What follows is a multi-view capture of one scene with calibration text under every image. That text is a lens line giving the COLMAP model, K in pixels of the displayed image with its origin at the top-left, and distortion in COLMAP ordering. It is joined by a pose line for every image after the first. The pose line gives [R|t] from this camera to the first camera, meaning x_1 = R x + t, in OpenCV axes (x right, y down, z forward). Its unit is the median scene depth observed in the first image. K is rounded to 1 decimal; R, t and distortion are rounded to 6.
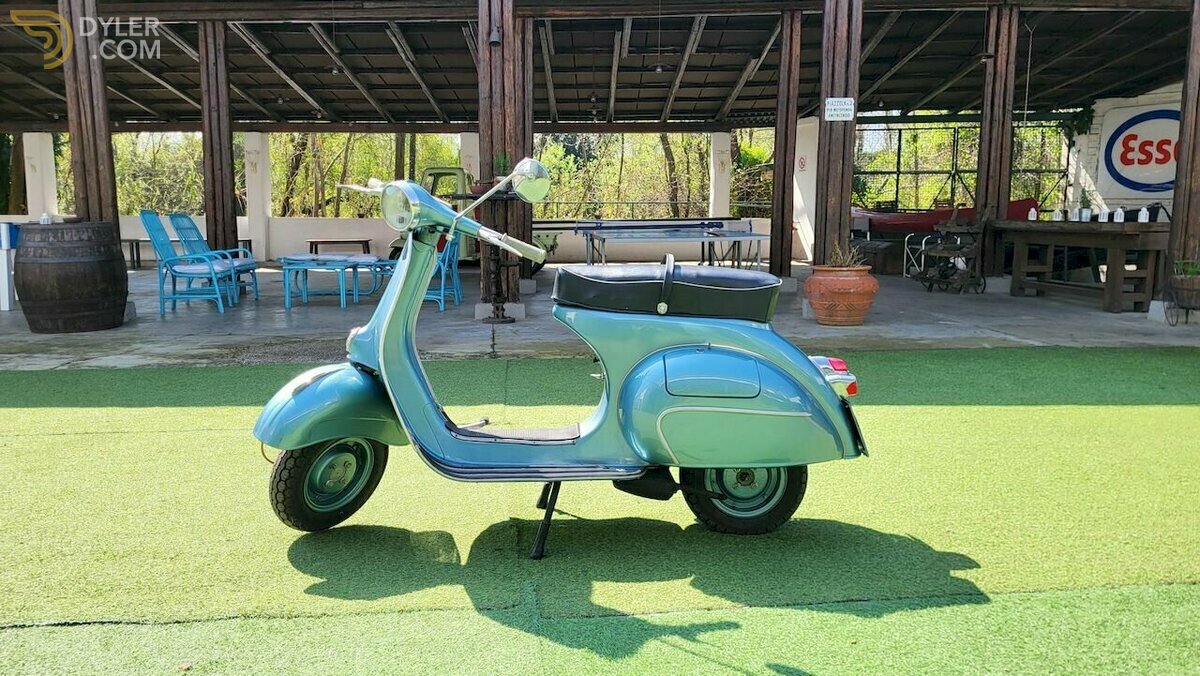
lens RADIAL K [[902.5, 0, 599.3], [0, 902.5, 327.7], [0, 0, 1]] dist [0.048835, -0.043240]
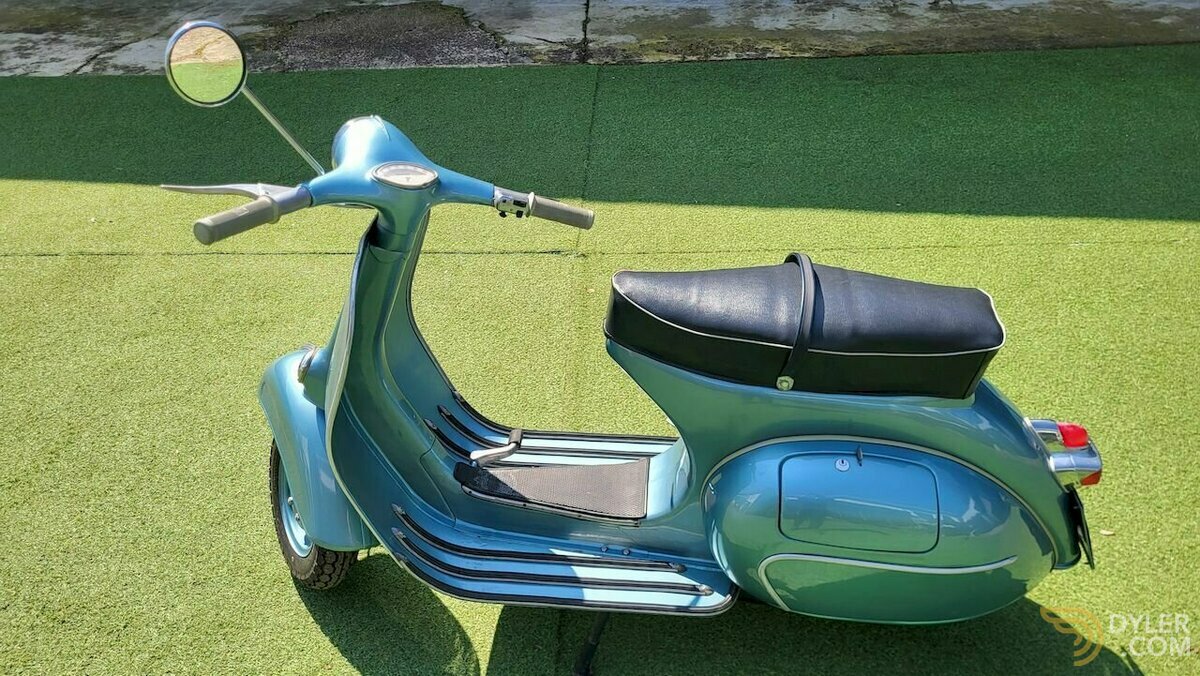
lens RADIAL K [[899.3, 0, 588.5], [0, 899.3, 337.9], [0, 0, 1]] dist [0.026439, -0.008849]
pose [[0.989559, 0.054701, -0.133343, 0.005849], [0.015708, 0.878733, 0.477055, -0.097428], [0.143269, -0.474169, 0.868699, 0.143702]]
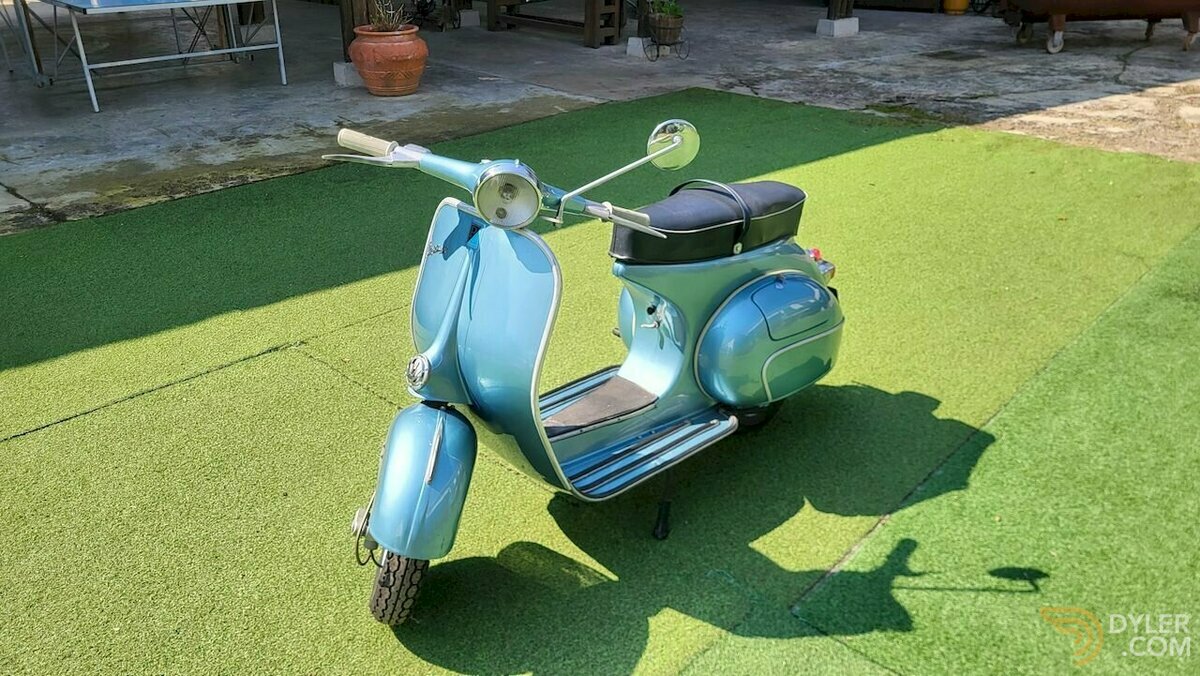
lens RADIAL K [[902.5, 0, 599.3], [0, 902.5, 327.7], [0, 0, 1]] dist [0.048835, -0.043240]
pose [[0.766584, -0.269146, 0.583018, -0.177697], [0.068275, 0.936939, 0.342759, -0.080792], [-0.638505, -0.222948, 0.736618, 0.115347]]
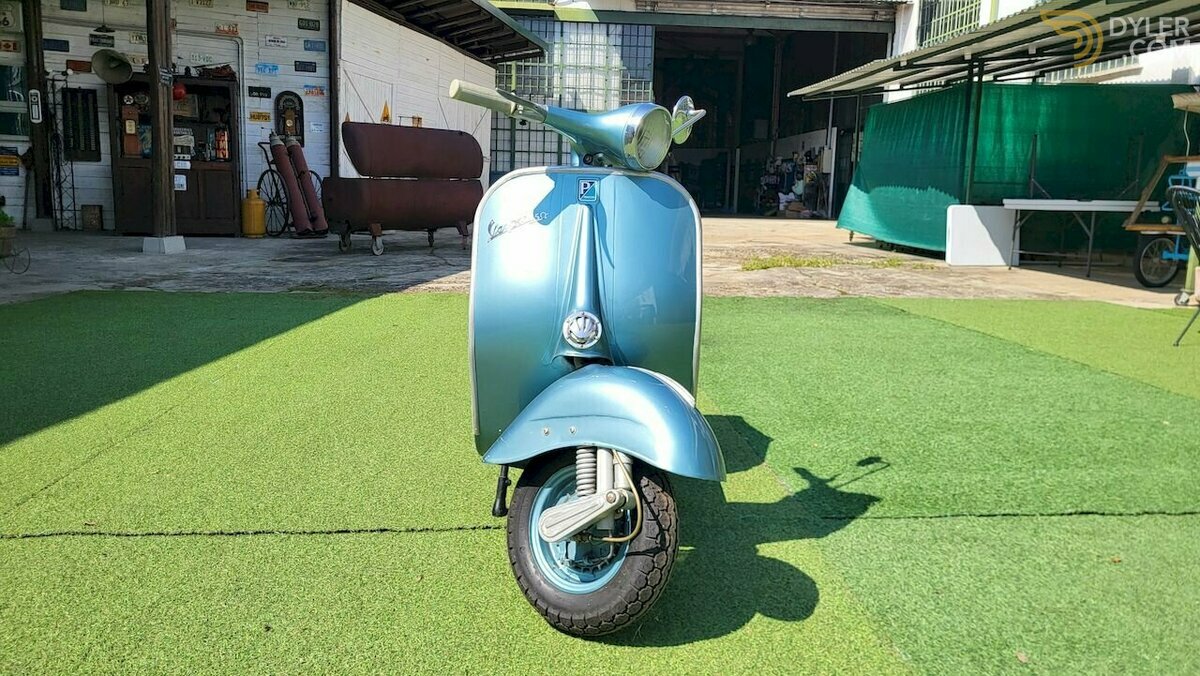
lens RADIAL K [[899.3, 0, 588.5], [0, 899.3, 337.9], [0, 0, 1]] dist [0.026439, -0.008849]
pose [[0.050431, -0.158099, 0.986135, -0.285312], [0.091929, 0.983934, 0.153045, -0.025096], [-0.994488, 0.082937, 0.064154, 0.294102]]
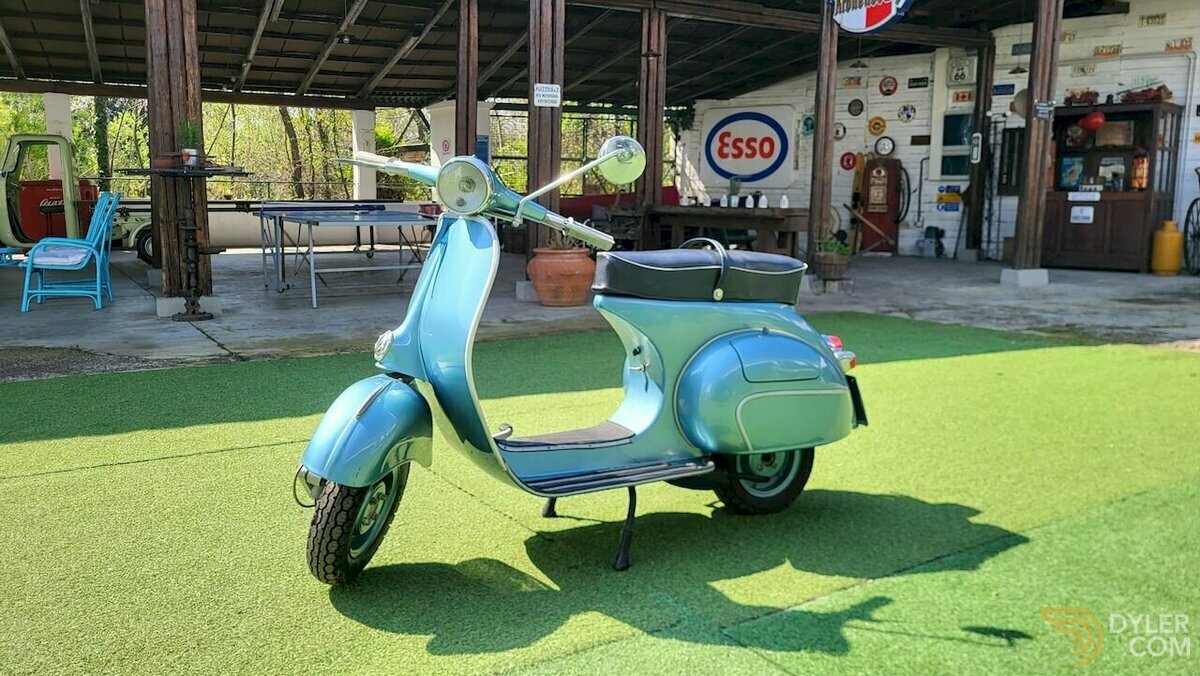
lens RADIAL K [[904.8, 0, 596.1], [0, 904.8, 328.7], [0, 0, 1]] dist [0.043313, -0.036852]
pose [[0.901302, -0.052151, 0.430042, -0.139594], [0.043576, 0.998606, 0.029772, -0.005857], [-0.430995, -0.008094, 0.902318, 0.050993]]
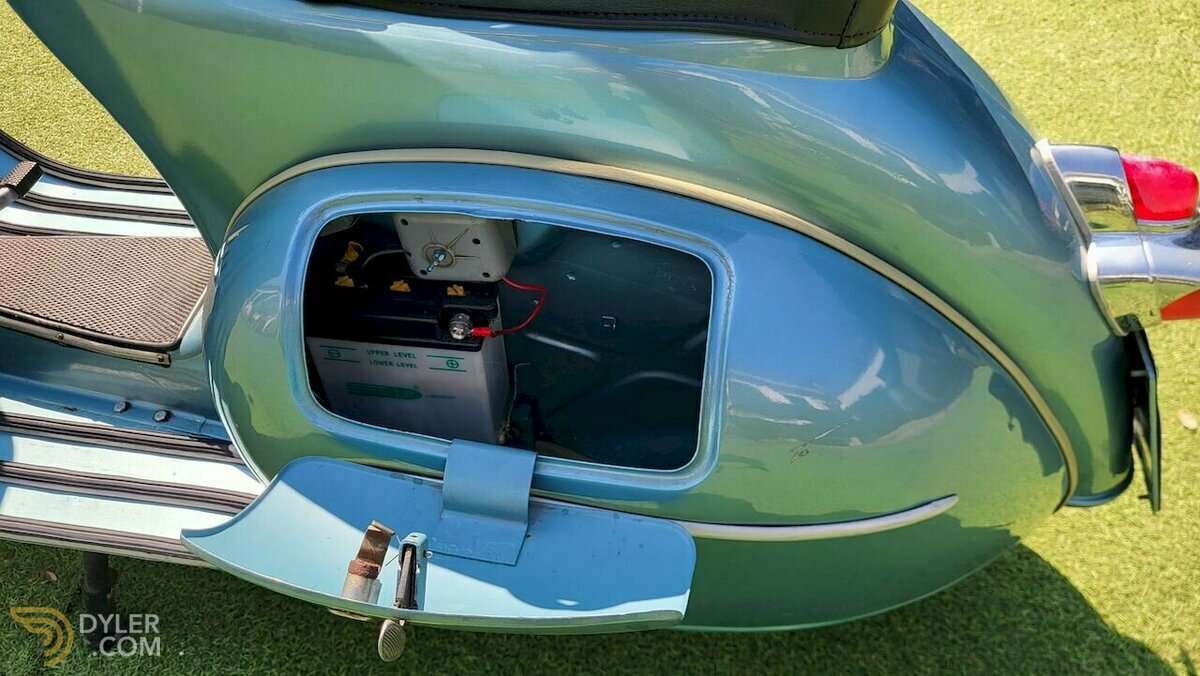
lens RADIAL K [[904.8, 0, 596.1], [0, 904.8, 328.7], [0, 0, 1]] dist [0.043313, -0.036852]
pose [[0.977654, 0.125612, -0.168564, 0.053918], [0.010772, 0.770861, 0.636913, -0.022556], [0.209944, -0.624496, 0.752282, 0.246583]]
